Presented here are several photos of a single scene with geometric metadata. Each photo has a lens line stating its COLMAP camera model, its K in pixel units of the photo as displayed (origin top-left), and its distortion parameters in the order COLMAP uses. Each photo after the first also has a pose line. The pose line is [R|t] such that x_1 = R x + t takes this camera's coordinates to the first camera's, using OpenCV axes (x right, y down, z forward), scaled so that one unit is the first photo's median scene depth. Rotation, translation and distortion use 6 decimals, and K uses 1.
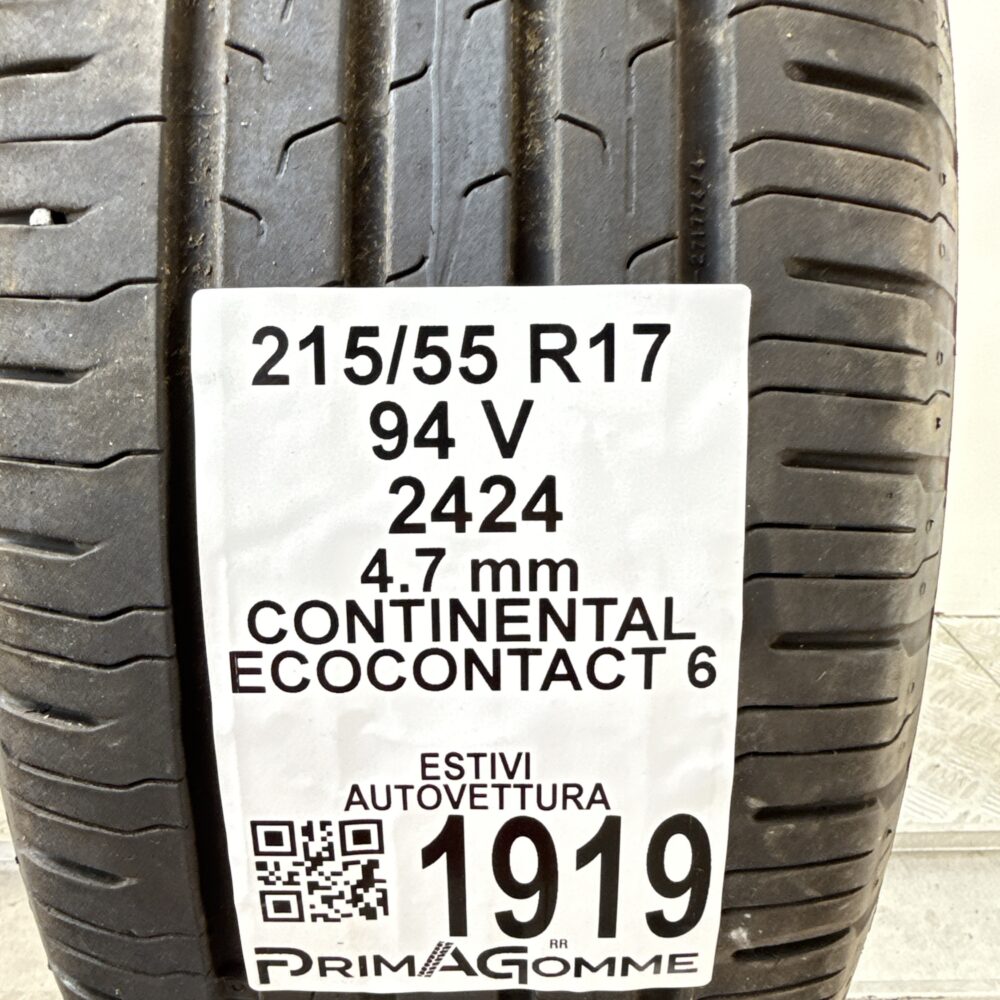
lens RADIAL K [[983.8, 0, 492.5], [0, 983.8, 501.6], [0, 0, 1]] dist [0.008679, 0.000000]
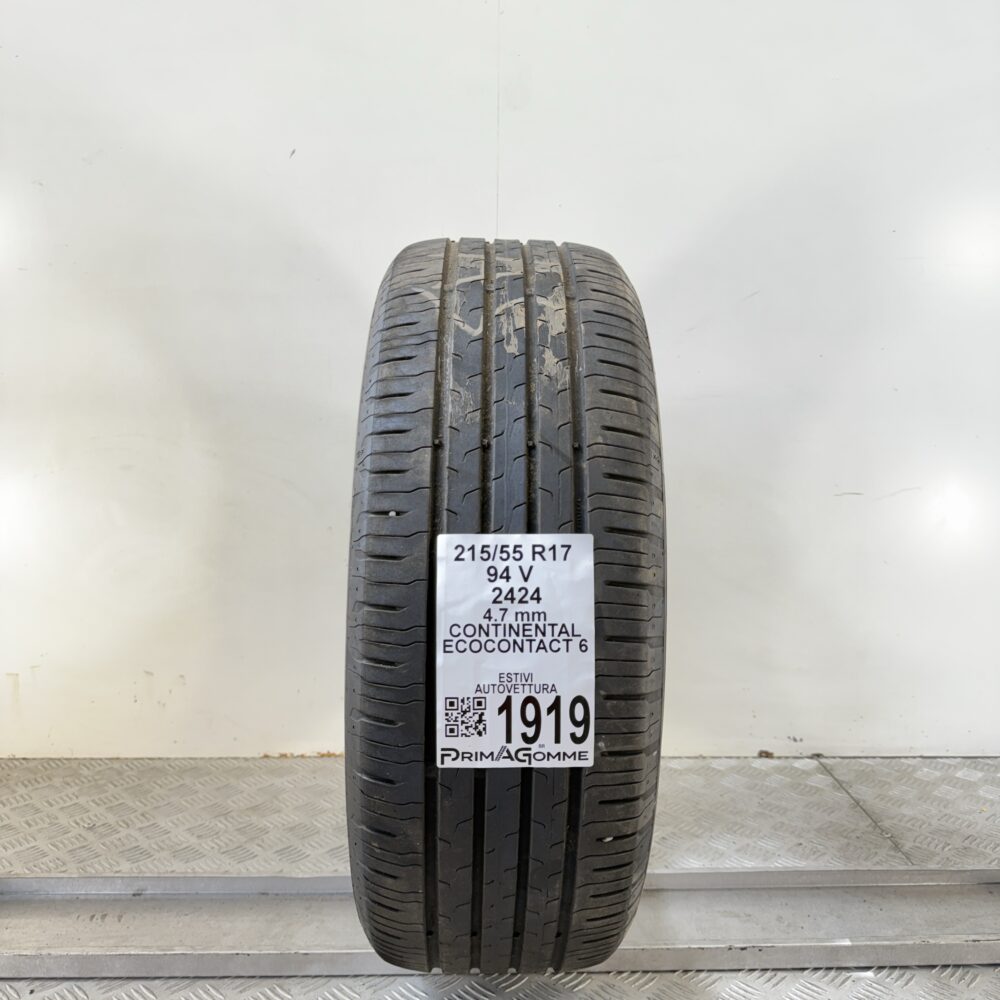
lens RADIAL K [[941.2, 0, 496.9], [0, 941.2, 497.9], [0, 0, 1]] dist [0.060259, -0.001261]
pose [[0.999729, 0.007856, 0.021930, -0.158268], [-0.002762, 0.974748, -0.223291, 0.398602], [-0.023130, 0.223170, 0.974505, -2.255600]]
